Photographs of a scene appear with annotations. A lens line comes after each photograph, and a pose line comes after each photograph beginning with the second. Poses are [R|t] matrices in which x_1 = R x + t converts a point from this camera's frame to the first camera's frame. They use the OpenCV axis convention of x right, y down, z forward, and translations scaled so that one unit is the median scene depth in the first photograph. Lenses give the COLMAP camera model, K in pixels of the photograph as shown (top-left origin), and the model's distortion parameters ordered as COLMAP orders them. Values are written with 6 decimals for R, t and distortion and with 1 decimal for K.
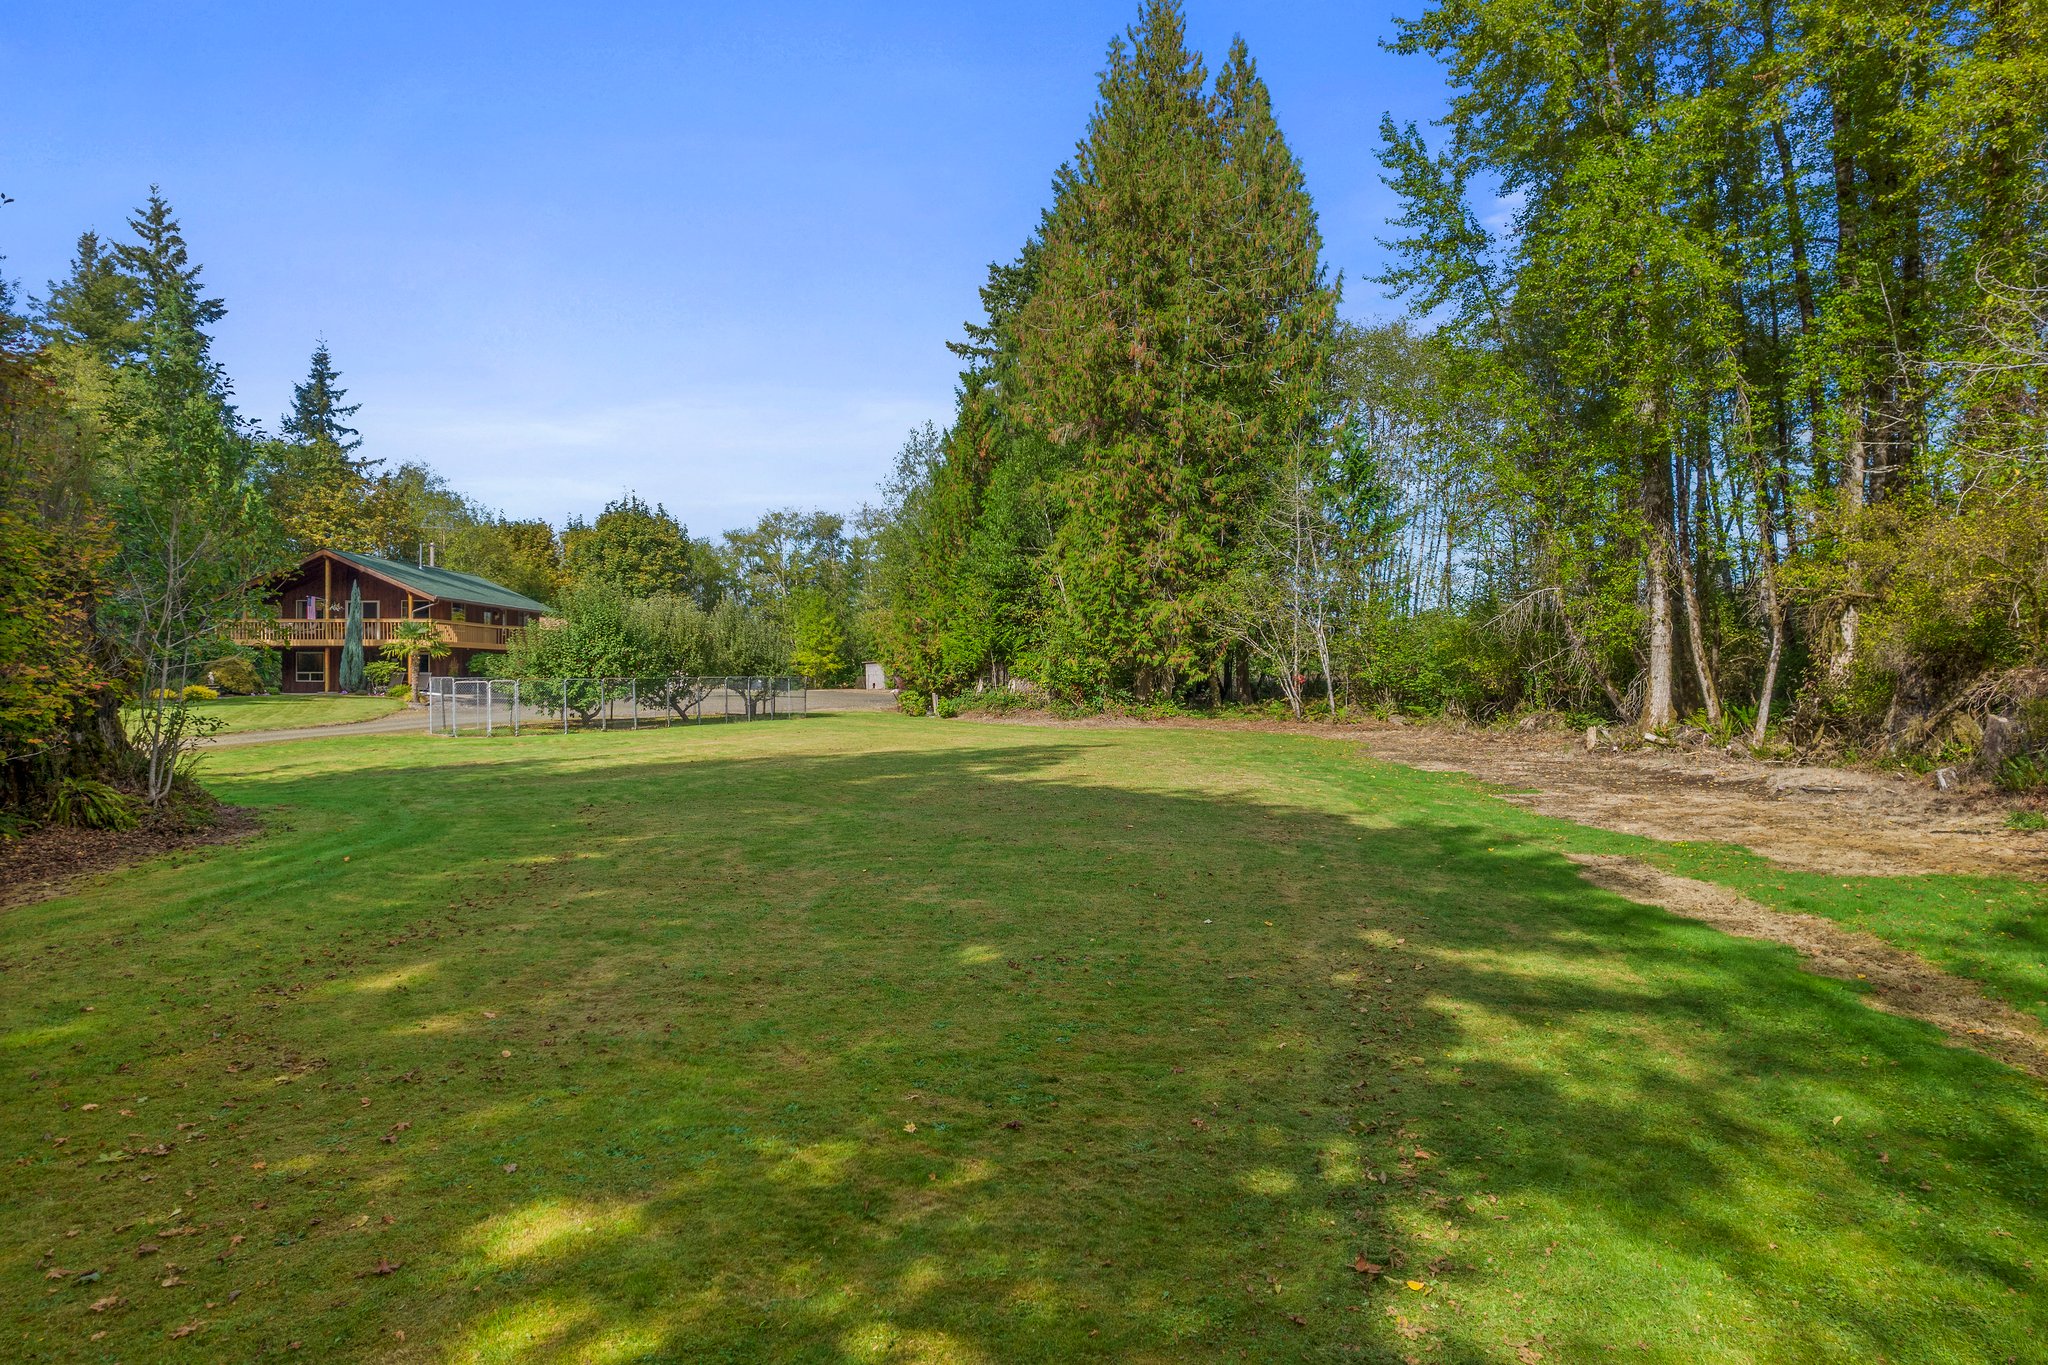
lens RADIAL K [[1338.6, 0, 1016.6], [0, 1338.6, 697.5], [0, 0, 1]] dist [-0.084286, 0.078897]
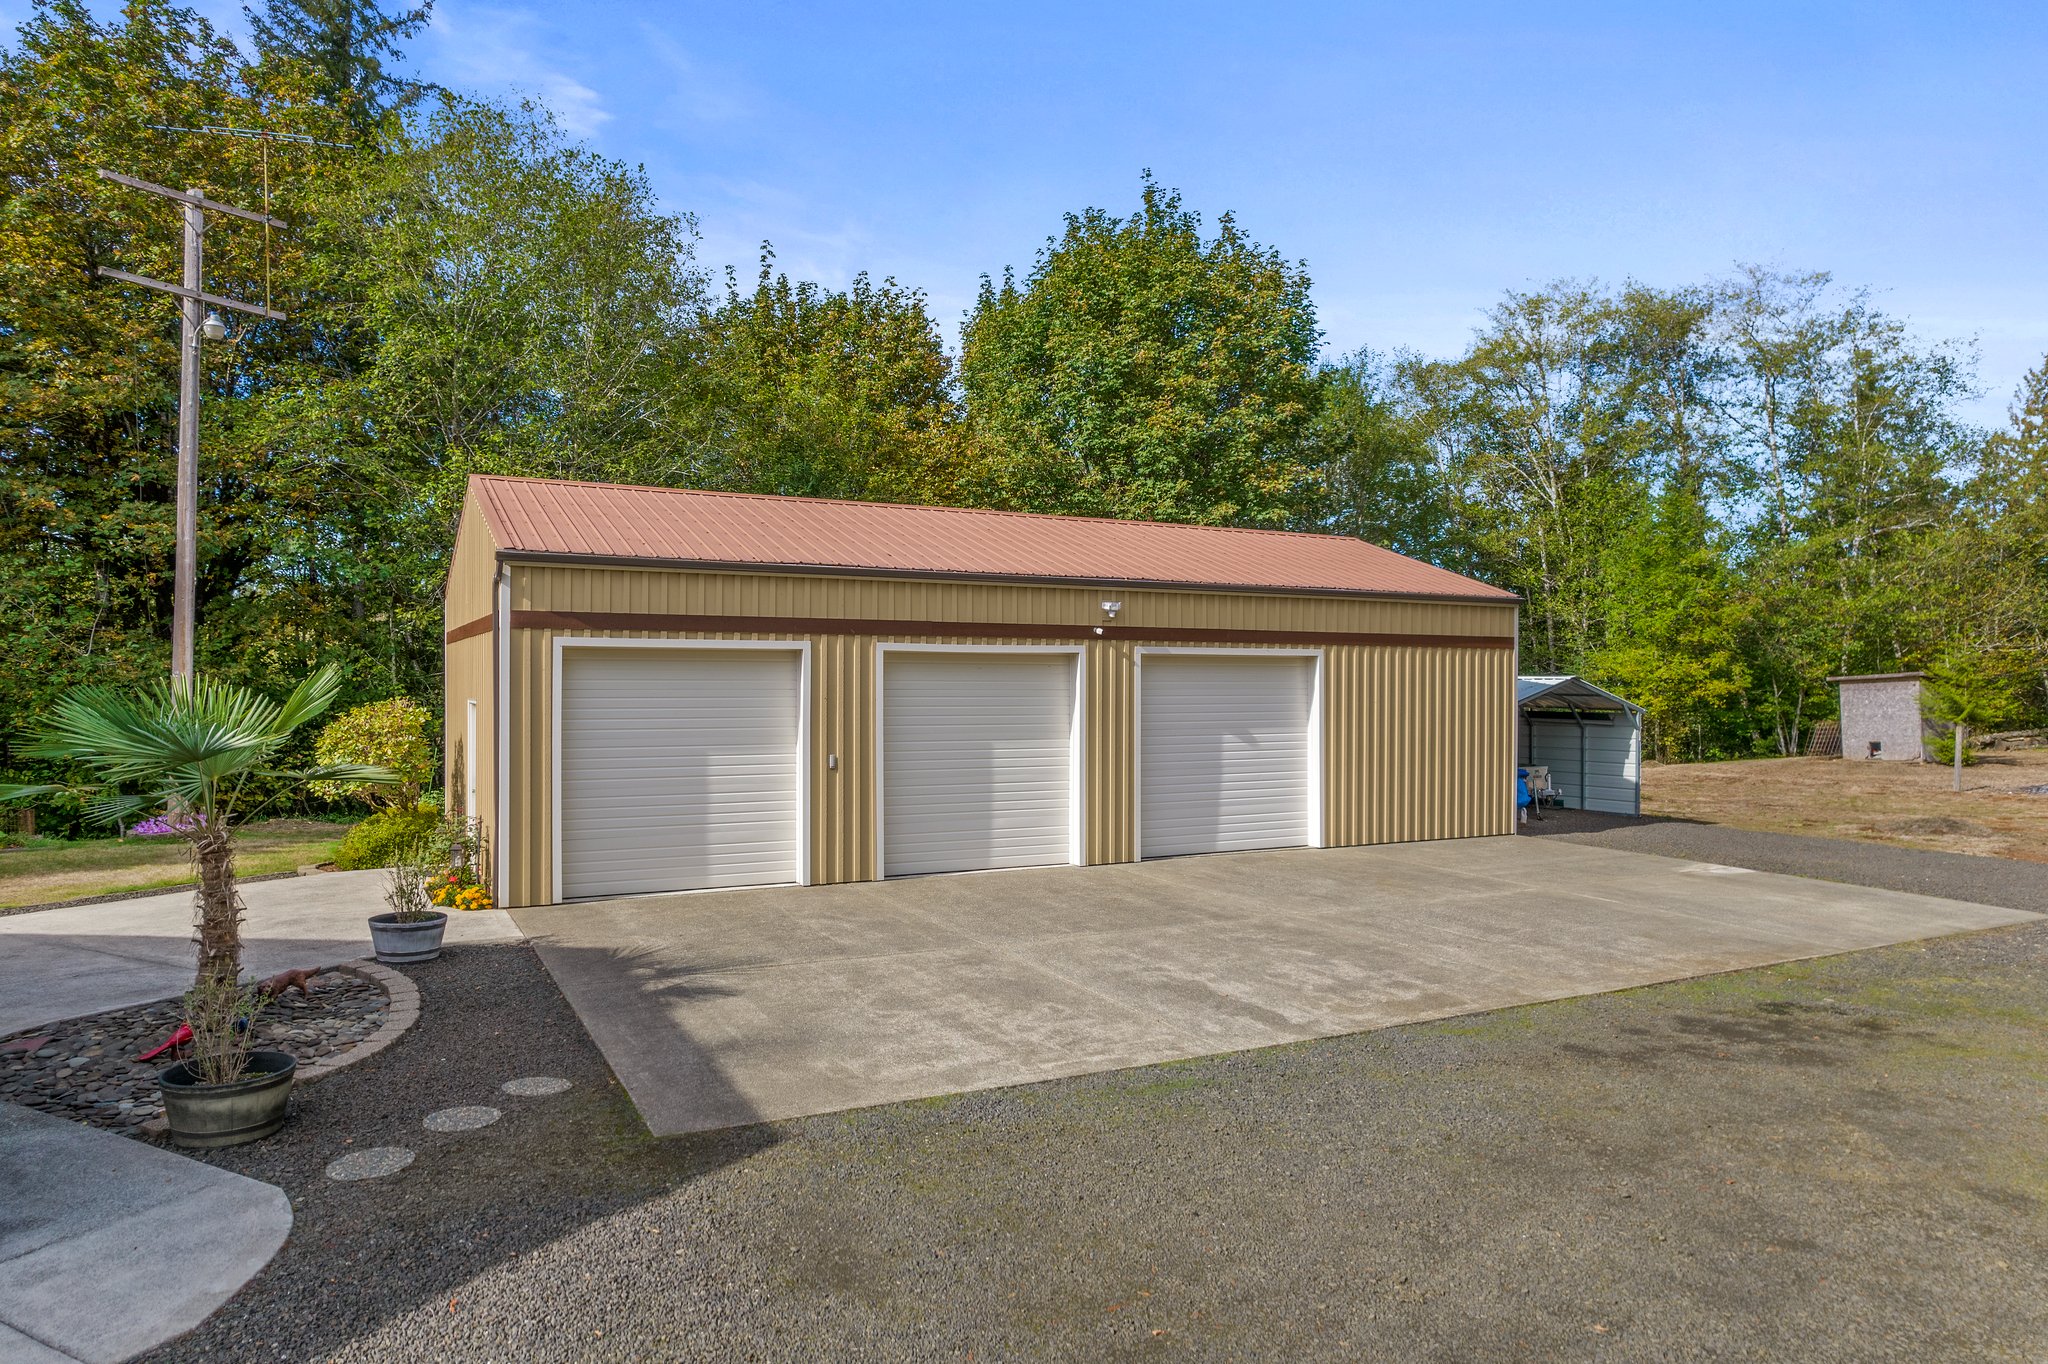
lens RADIAL K [[1338.6, 0, 1016.6], [0, 1338.6, 697.0], [0, 0, 1]] dist [-0.084286, 0.078897]
pose [[0.898635, -0.001355, -0.438695, -0.186956], [0.000472, 0.999998, -0.002122, -0.025392], [0.438697, 0.001699, 0.898633, 0.747336]]
